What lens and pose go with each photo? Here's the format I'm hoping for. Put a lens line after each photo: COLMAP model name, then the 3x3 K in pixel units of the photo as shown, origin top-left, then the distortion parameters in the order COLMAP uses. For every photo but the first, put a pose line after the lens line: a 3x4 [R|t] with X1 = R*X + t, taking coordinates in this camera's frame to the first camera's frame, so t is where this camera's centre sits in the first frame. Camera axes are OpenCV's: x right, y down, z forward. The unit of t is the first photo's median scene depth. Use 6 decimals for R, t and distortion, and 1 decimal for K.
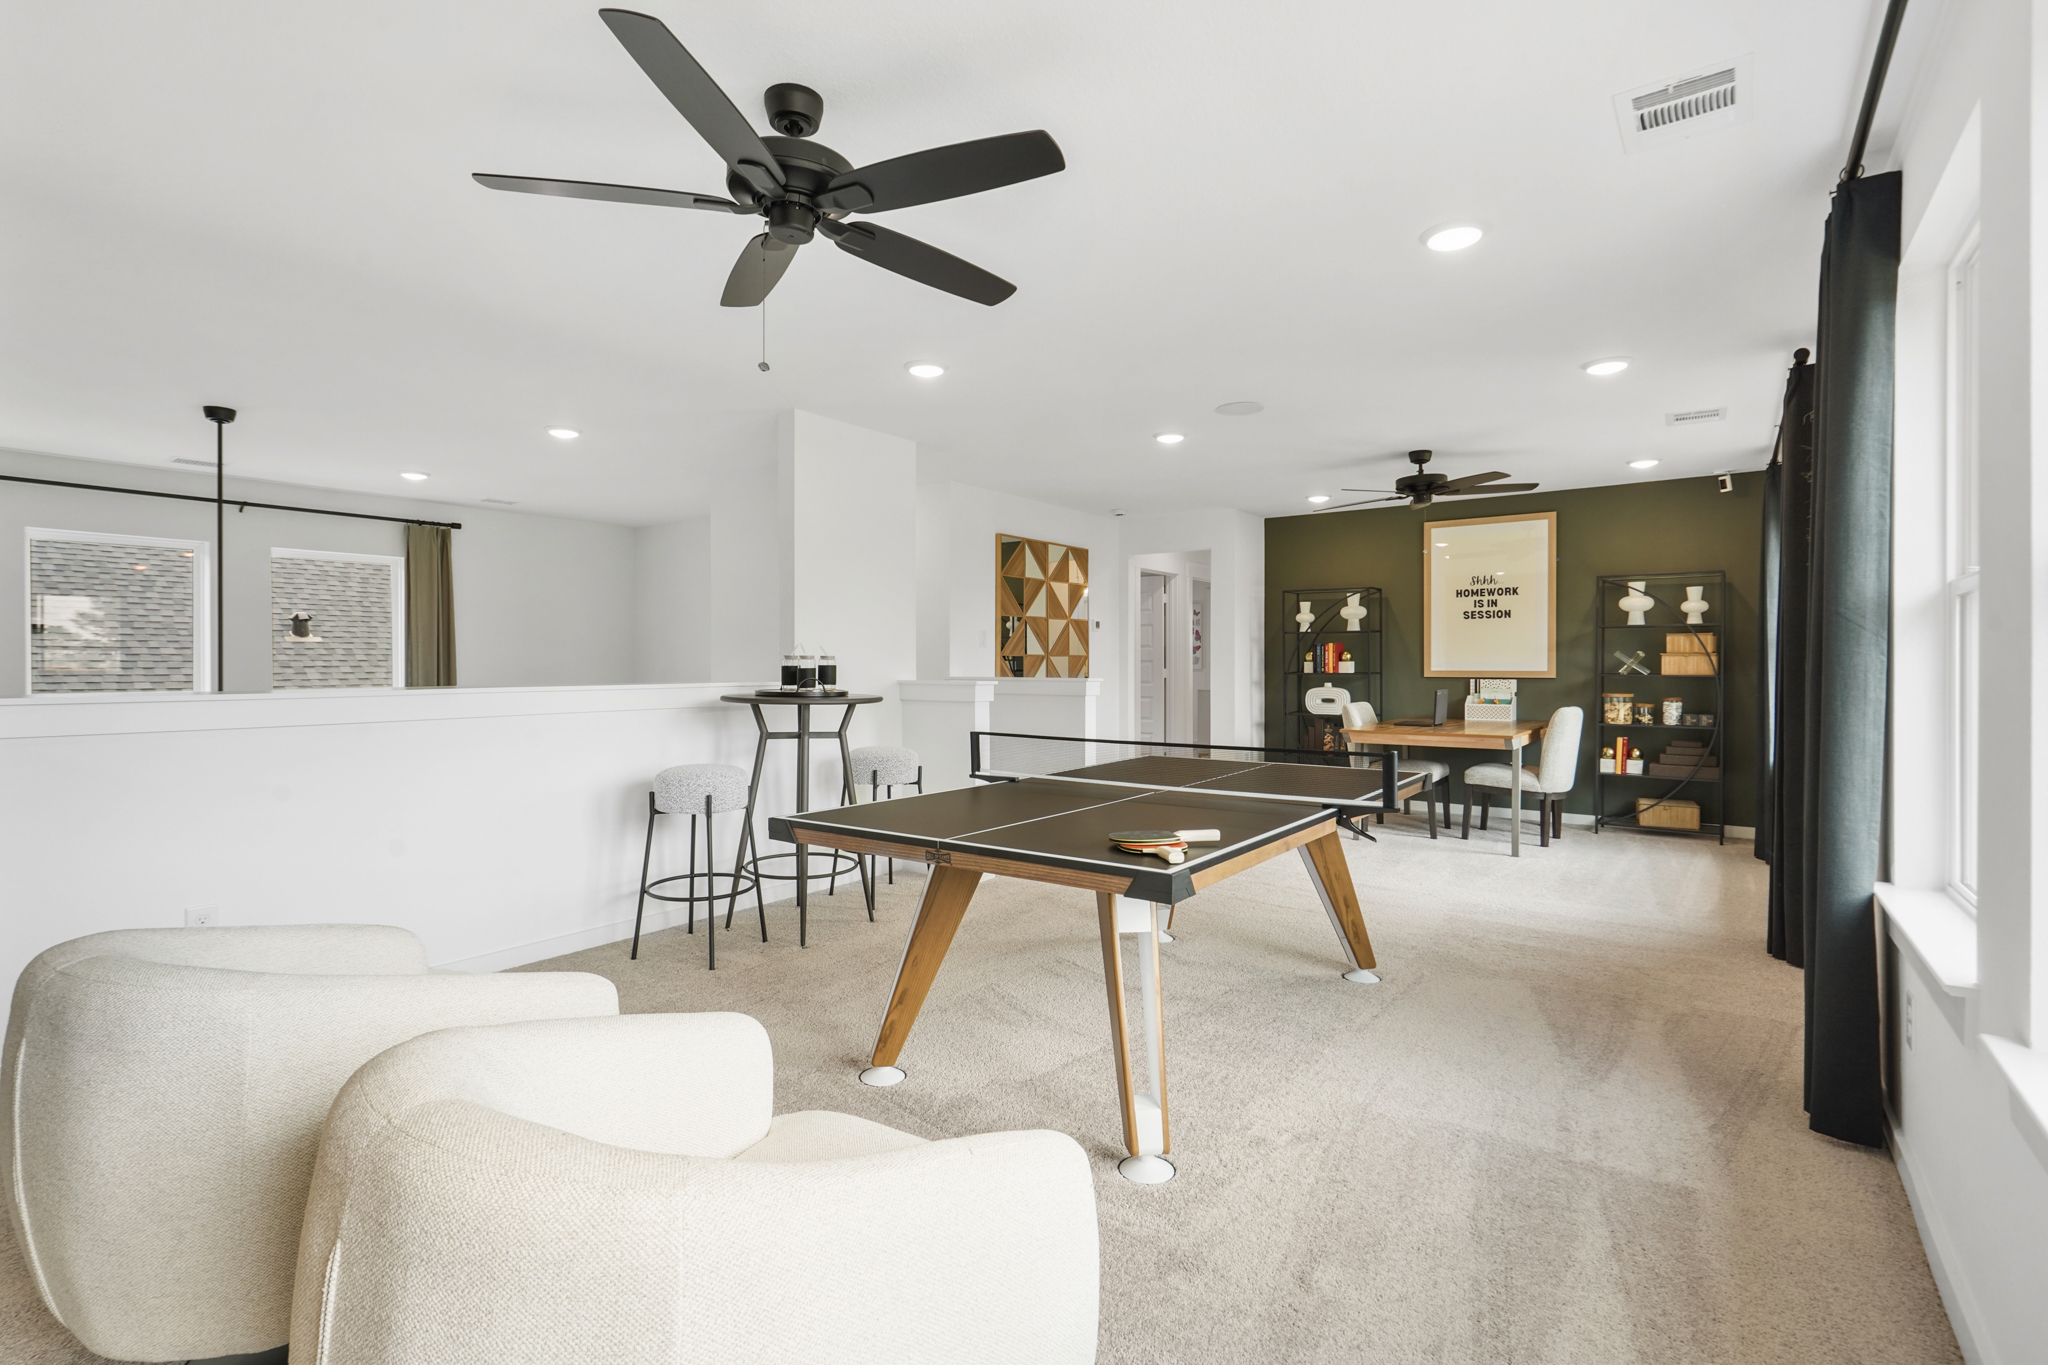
lens RADIAL K [[951.2, 0, 1003.1], [0, 951.2, 663.2], [0, 0, 1]] dist [0.002146, 0.000011]
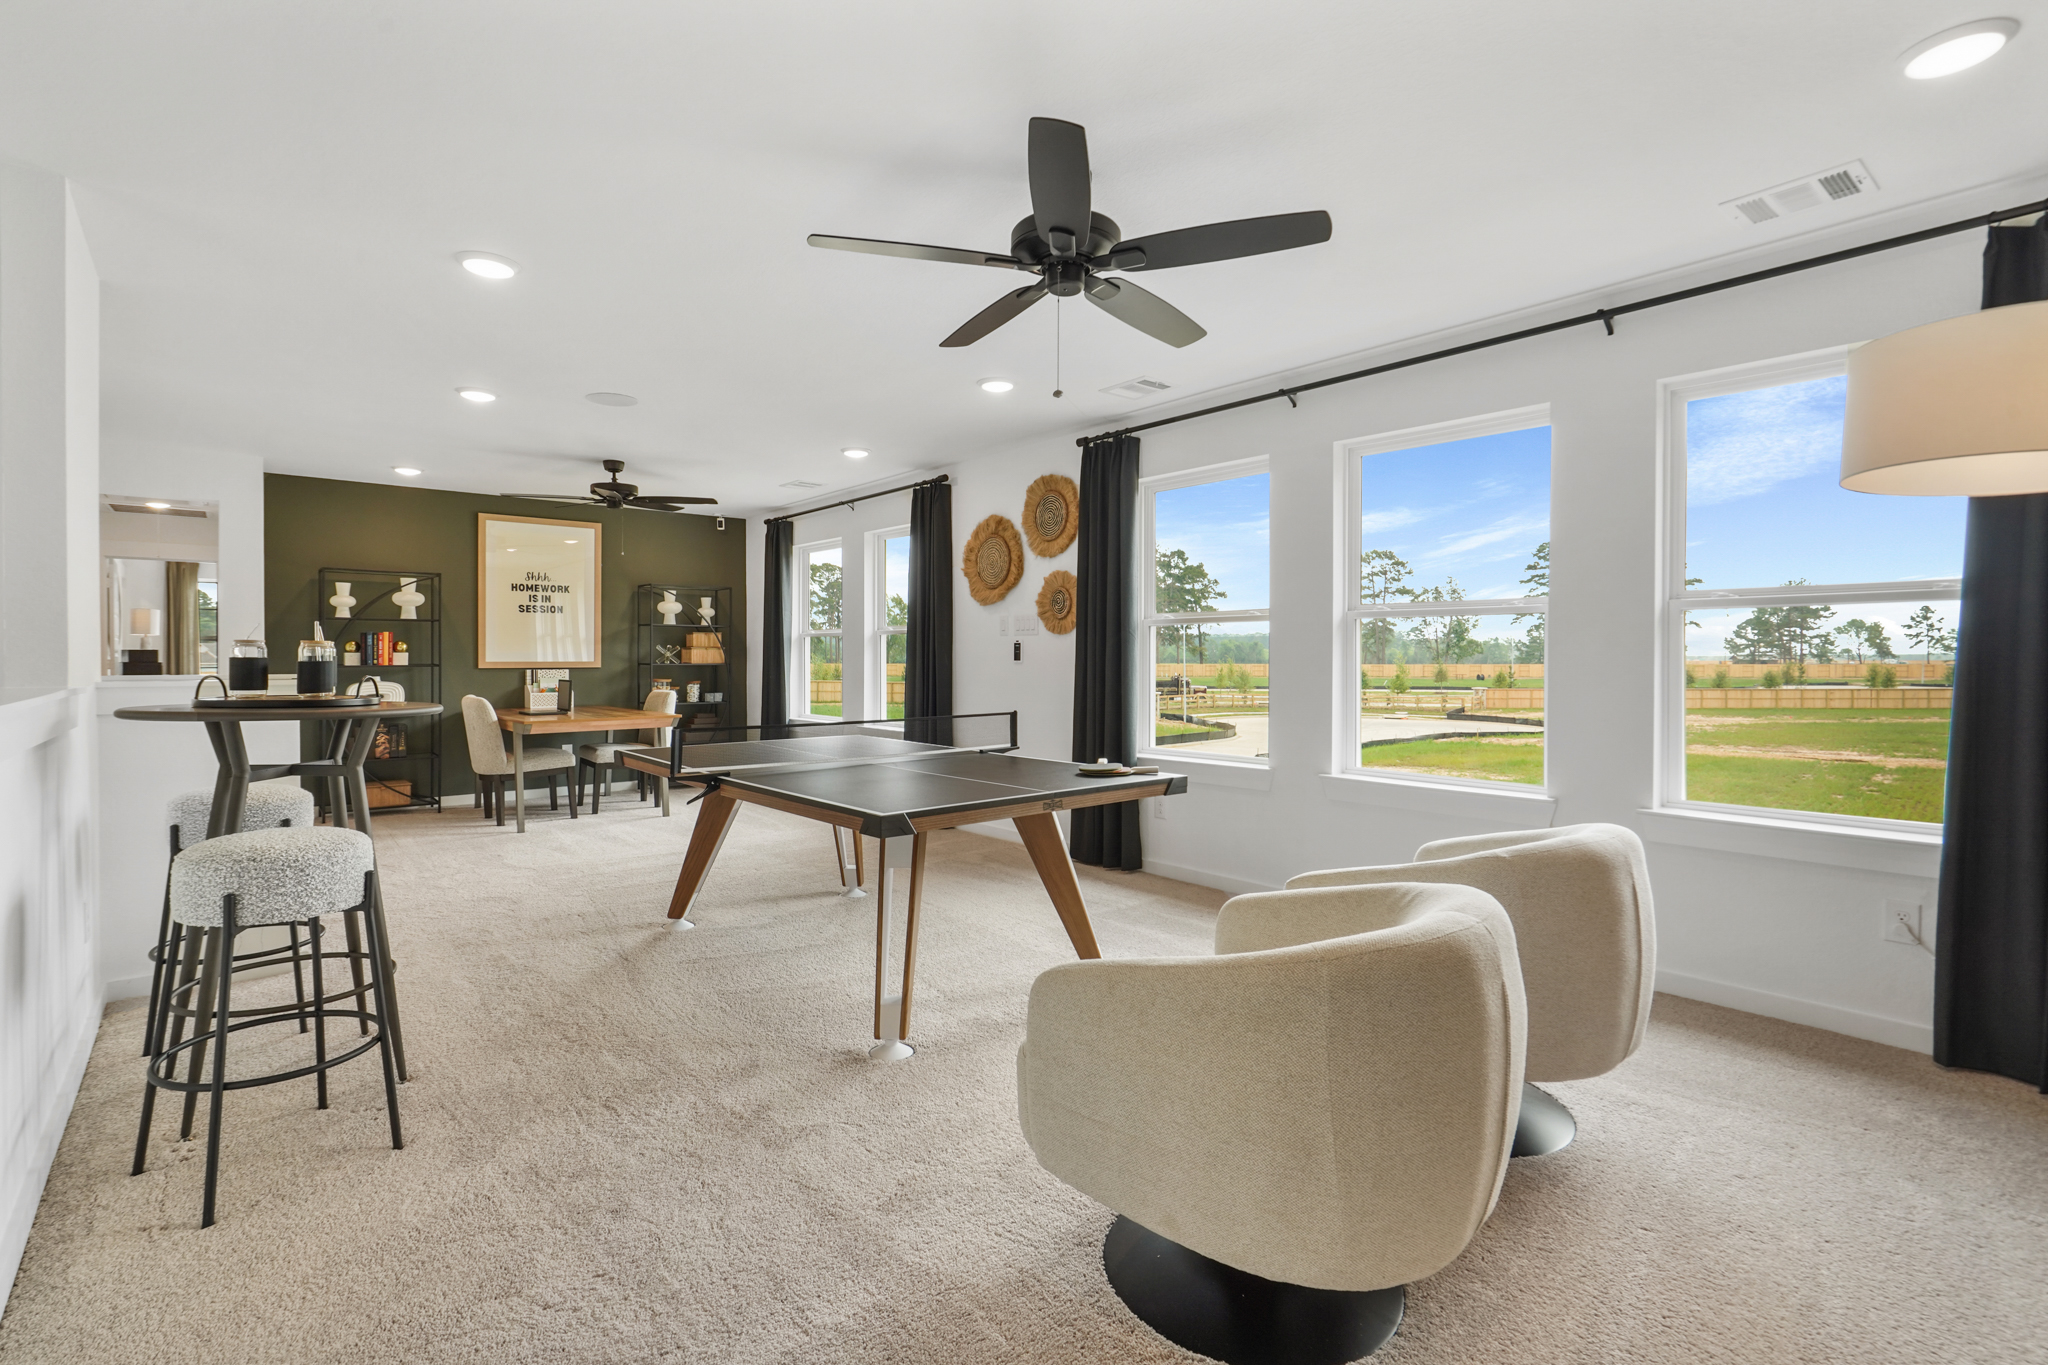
lens RADIAL K [[951.2, 0, 1003.1], [0, 951.2, 663.2], [0, 0, 1]] dist [0.002146, 0.000011]
pose [[0.246539, -0.006300, 0.969112, -0.408694], [-0.000381, 0.999978, 0.006598, 0.002513], [-0.969133, -0.001995, 0.246532, 0.233950]]
